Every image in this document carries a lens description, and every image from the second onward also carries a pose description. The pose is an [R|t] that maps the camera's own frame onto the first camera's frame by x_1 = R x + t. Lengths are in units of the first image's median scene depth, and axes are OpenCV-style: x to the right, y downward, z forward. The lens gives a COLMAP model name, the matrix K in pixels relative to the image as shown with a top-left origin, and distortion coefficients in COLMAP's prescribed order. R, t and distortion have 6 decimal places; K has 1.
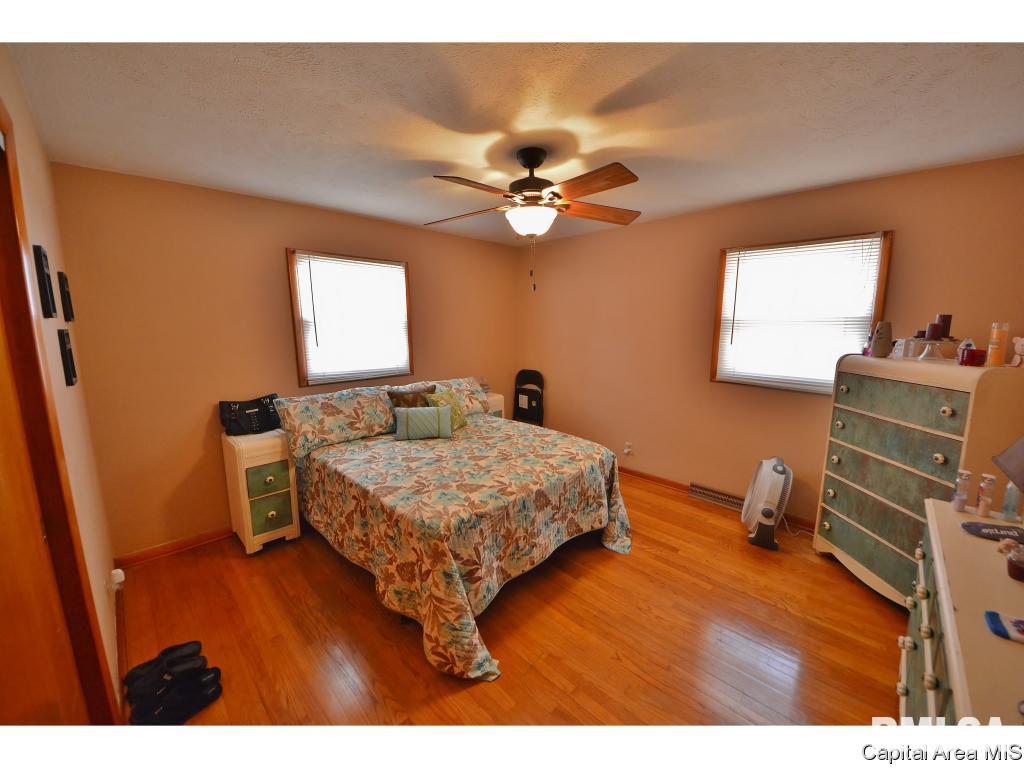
lens RADIAL K [[386.6, 0, 515.1], [0, 386.6, 382.0], [0, 0, 1]] dist [0.050545, -0.036498]
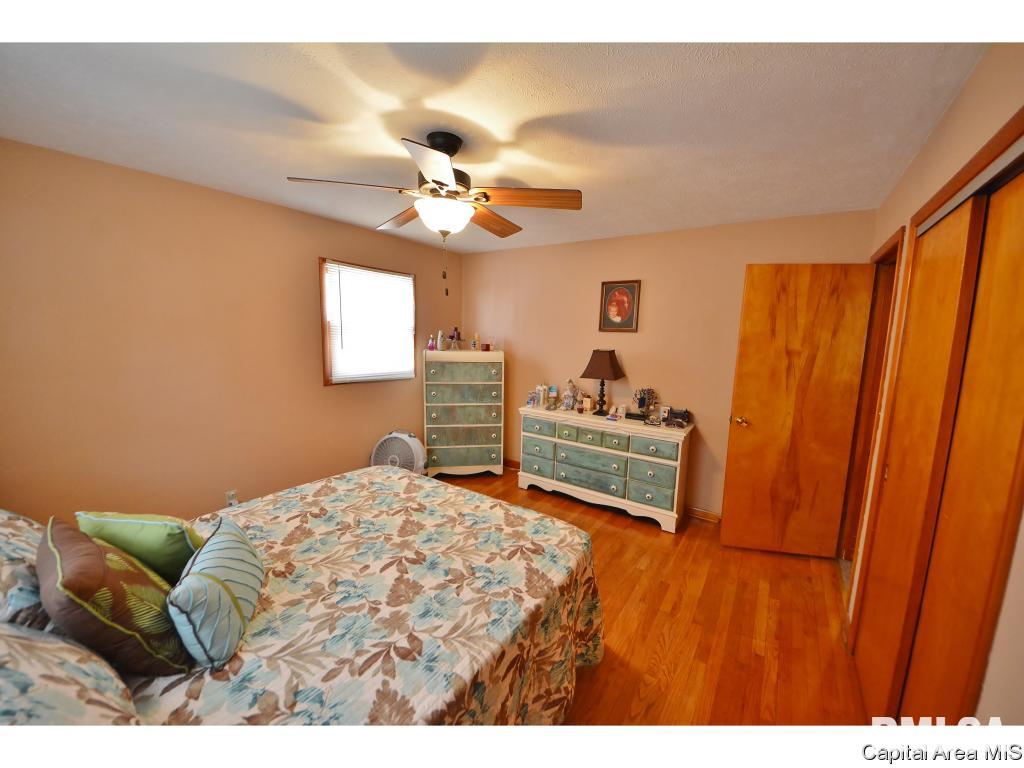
lens RADIAL K [[386.6, 0, 515.1], [0, 386.6, 382.0], [0, 0, 1]] dist [0.050545, -0.036498]
pose [[-0.182766, -0.129833, 0.974546, -0.862847], [0.120990, 0.980737, 0.153349, -0.157032], [-0.975683, 0.145938, -0.163537, 1.007204]]
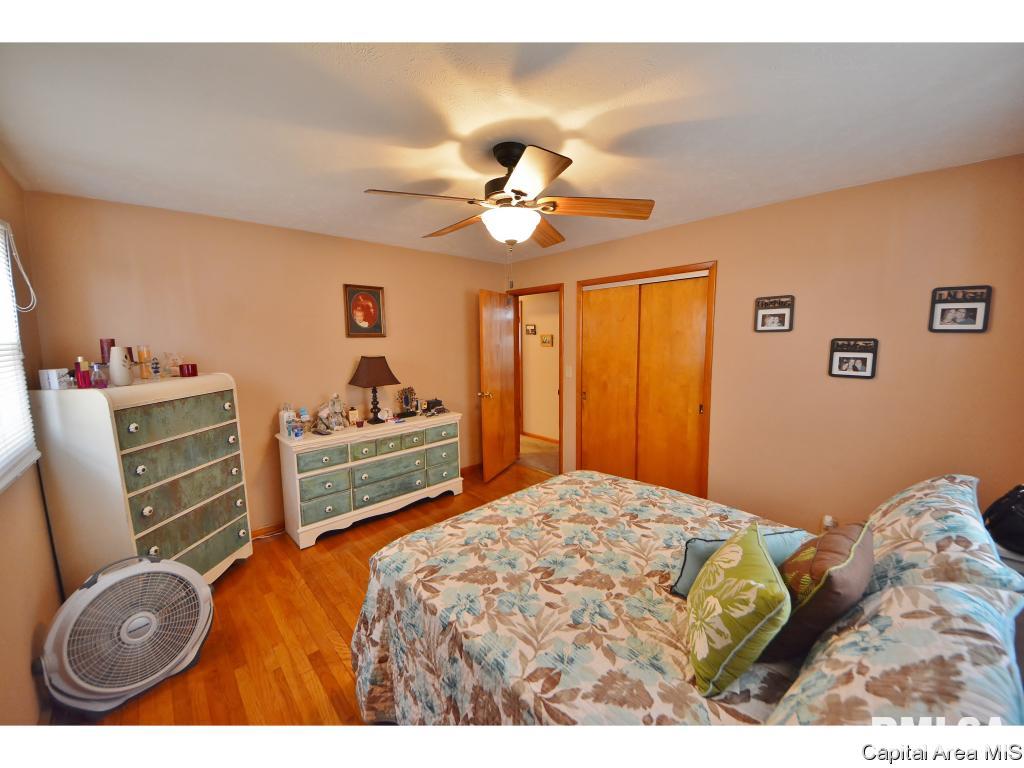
lens RADIAL K [[386.6, 0, 515.1], [0, 386.6, 382.0], [0, 0, 1]] dist [0.050545, -0.036498]
pose [[-0.998857, 0.013011, 0.046001, -0.005230], [0.024694, 0.964359, 0.263442, -0.292089], [-0.040934, 0.264276, -0.963578, 1.865910]]
